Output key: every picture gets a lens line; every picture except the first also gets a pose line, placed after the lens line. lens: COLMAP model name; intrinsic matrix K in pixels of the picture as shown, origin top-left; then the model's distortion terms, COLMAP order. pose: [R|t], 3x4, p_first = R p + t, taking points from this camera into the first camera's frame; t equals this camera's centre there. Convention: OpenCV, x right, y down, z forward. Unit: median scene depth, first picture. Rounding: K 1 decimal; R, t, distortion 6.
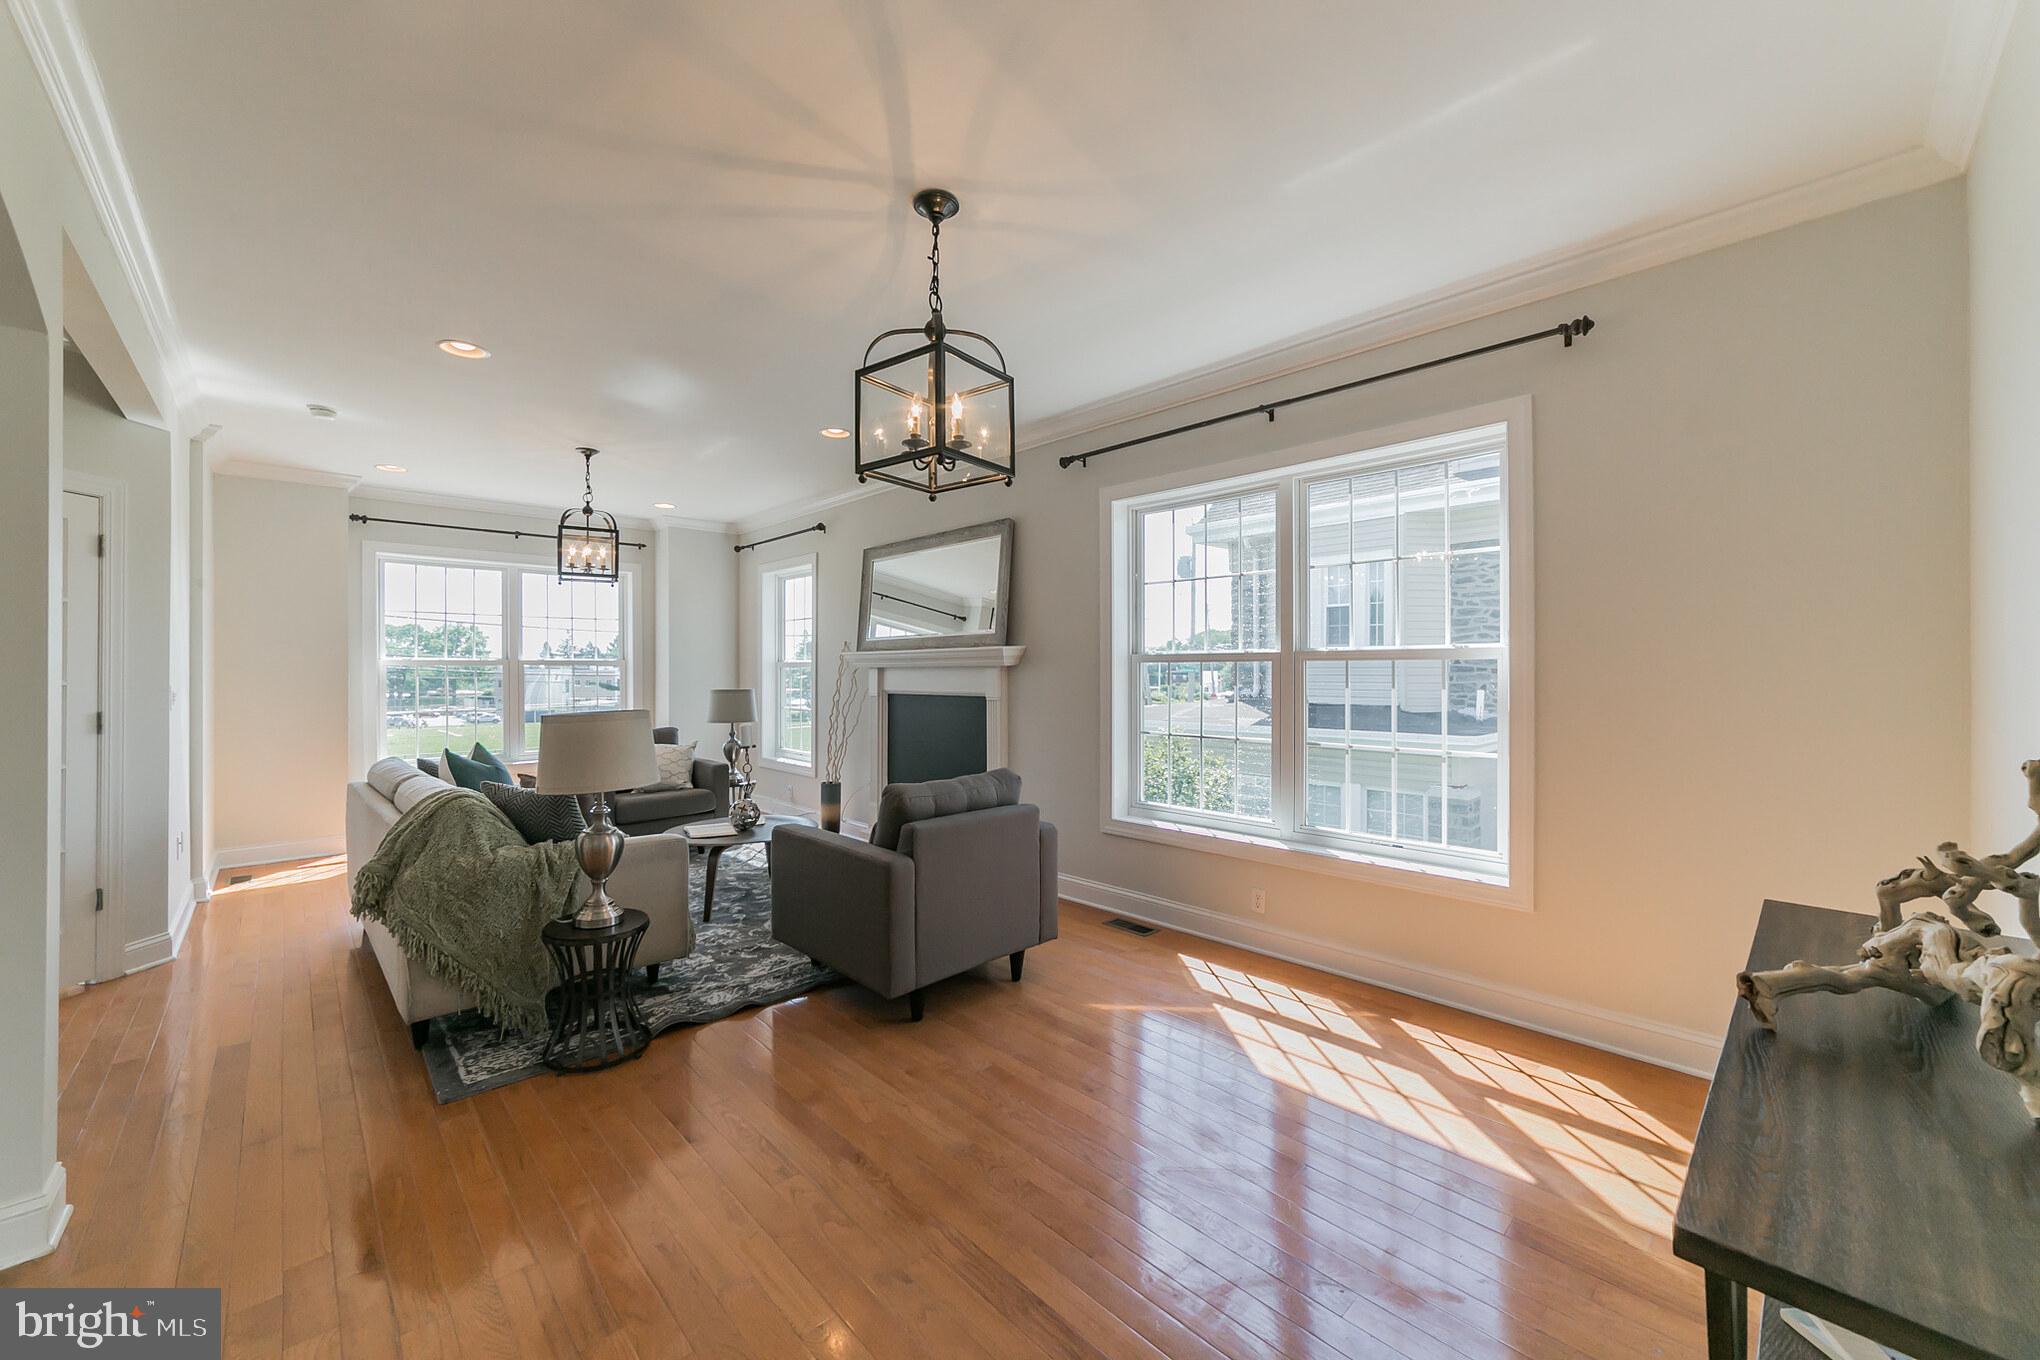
lens RADIAL K [[780.5, 0, 1020.7], [0, 780.5, 670.6], [0, 0, 1]] dist [-0.002370, 0.000105]
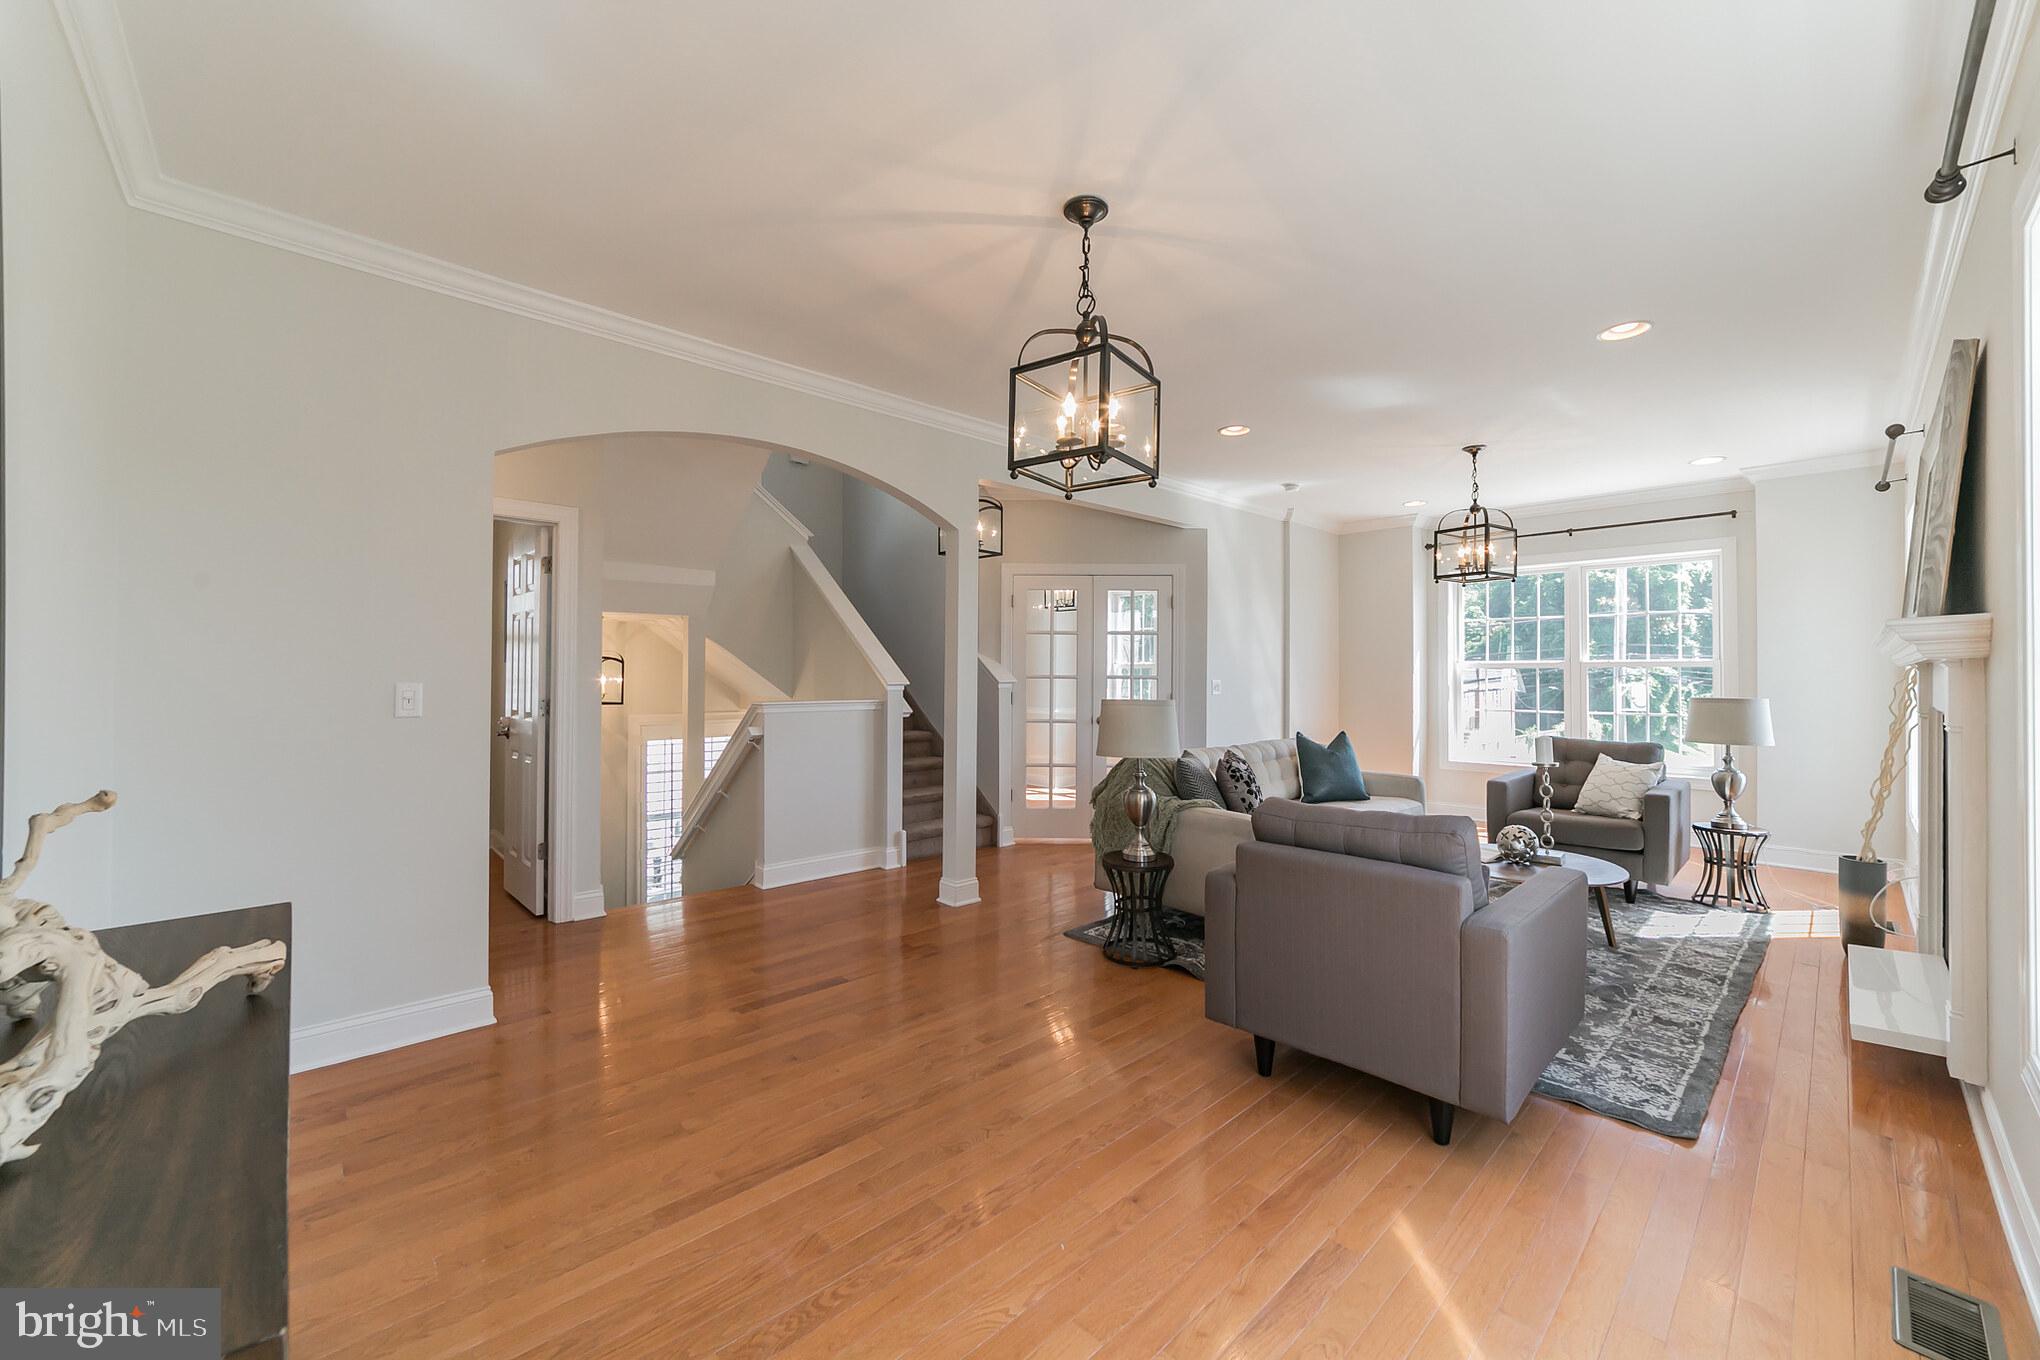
lens RADIAL K [[780.5, 0, 1020.7], [0, 780.5, 670.6], [0, 0, 1]] dist [-0.002370, 0.000105]
pose [[0.003376, -0.003459, -0.999988, 0.516200], [-0.003556, 0.999988, -0.003471, 0.005379], [0.999988, 0.003567, 0.003364, 0.517827]]
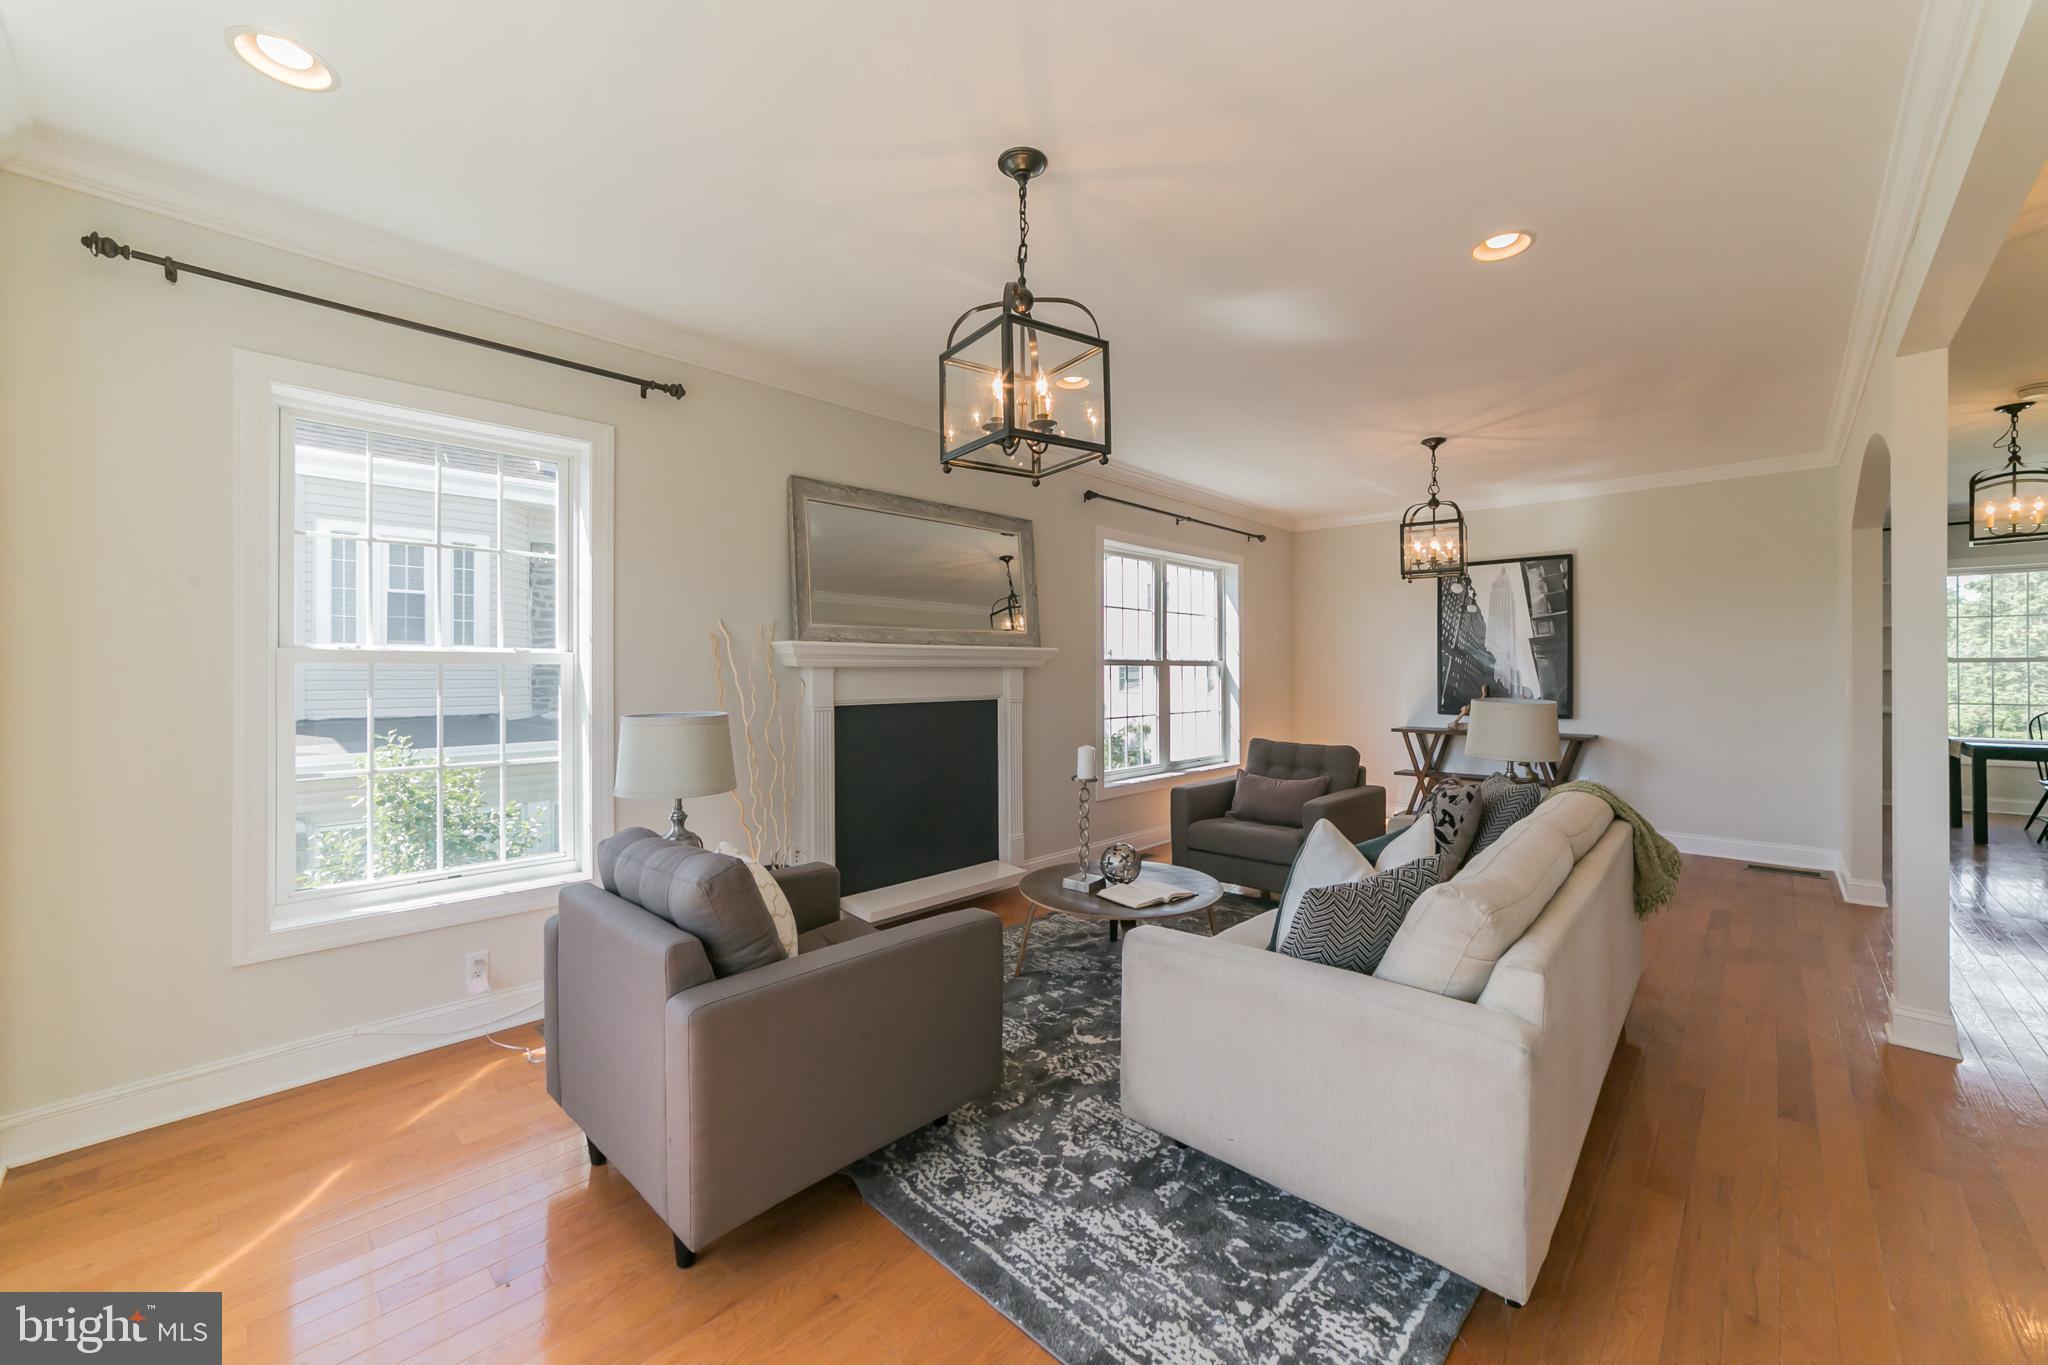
lens RADIAL K [[793.8, 0, 987.9], [0, 793.8, 671.5], [0, 0, 1]] dist [-0.003498, 0.000362]
pose [[-0.026294, 0.004964, 0.999642, -1.218990], [0.002492, 0.999985, -0.004900, 0.007354], [-0.999651, 0.002362, -0.026306, 1.259394]]
